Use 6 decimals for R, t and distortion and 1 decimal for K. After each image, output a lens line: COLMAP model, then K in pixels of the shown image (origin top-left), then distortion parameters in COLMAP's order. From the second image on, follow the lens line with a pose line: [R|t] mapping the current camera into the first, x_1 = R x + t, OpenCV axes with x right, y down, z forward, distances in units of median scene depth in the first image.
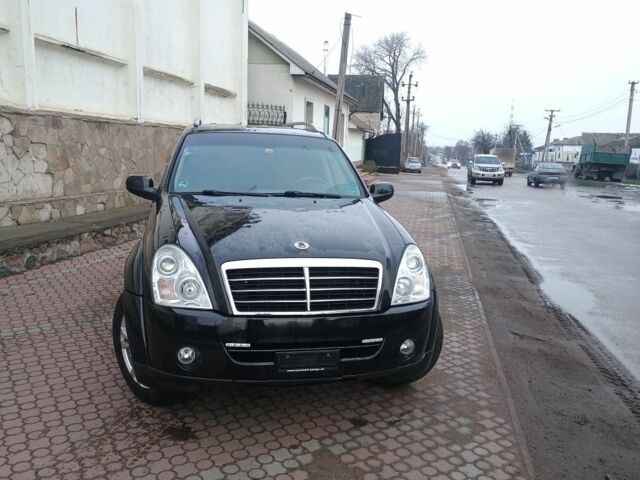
lens RADIAL K [[546.1, 0, 309.8], [0, 546.1, 240.3], [0, 0, 1]] dist [0.063610, -0.058209]
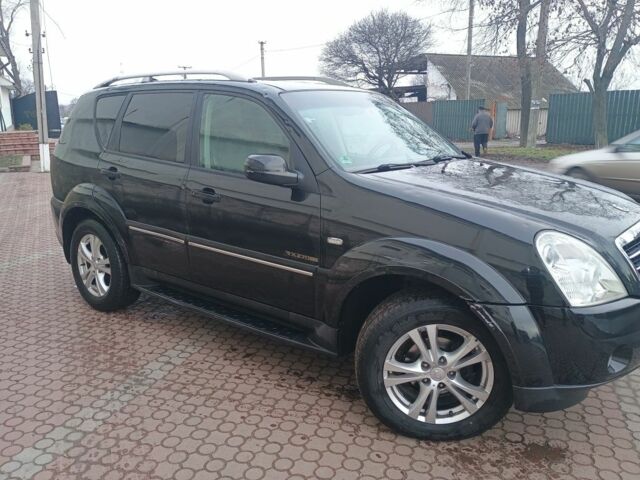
lens RADIAL K [[546.1, 0, 314.7], [0, 546.1, 239.3], [0, 0, 1]] dist [0.063610, -0.058209]
pose [[0.782548, -0.184038, 0.594767, -0.776495], [0.140650, 0.982873, 0.119074, -0.096001], [-0.606495, -0.009527, 0.795031, 0.448668]]
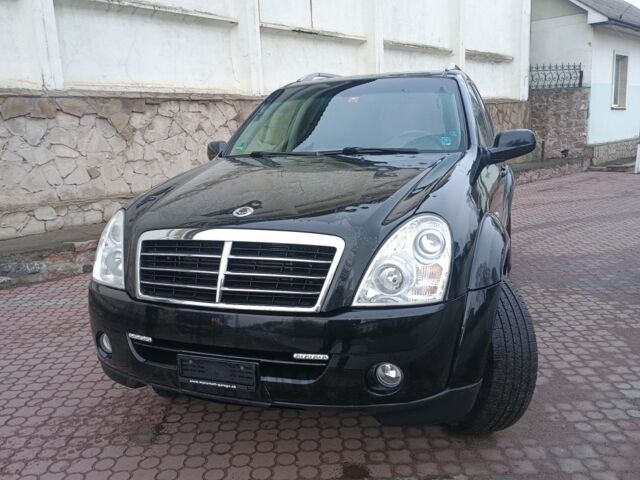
lens RADIAL K [[552.6, 0, 313.1], [0, 552.6, 237.2], [0, 0, 1]] dist [0.044611, -0.041857]
pose [[0.843132, 0.028454, -0.536954, 0.359809], [-0.018473, 0.999542, 0.023961, 0.018631], [0.537390, -0.010283, 0.843271, 0.341395]]
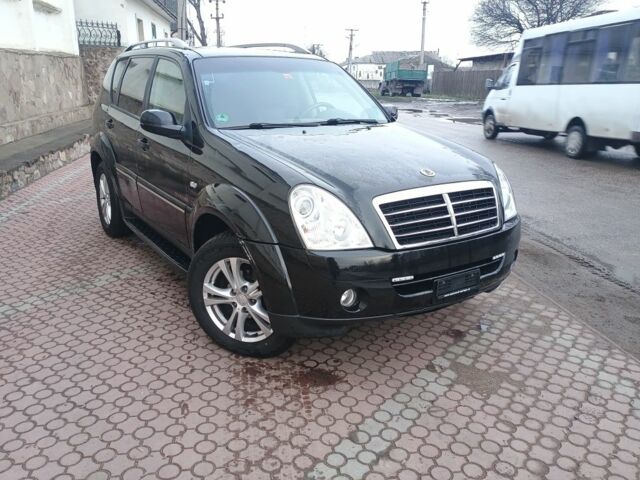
lens RADIAL K [[546.1, 0, 313.6], [0, 546.1, 241.2], [0, 0, 1]] dist [0.063610, -0.058209]
pose [[0.935350, -0.132718, 0.327881, -0.433562], [0.087495, 0.984946, 0.149083, -0.026794], [-0.342731, -0.110757, 0.932882, 0.103345]]
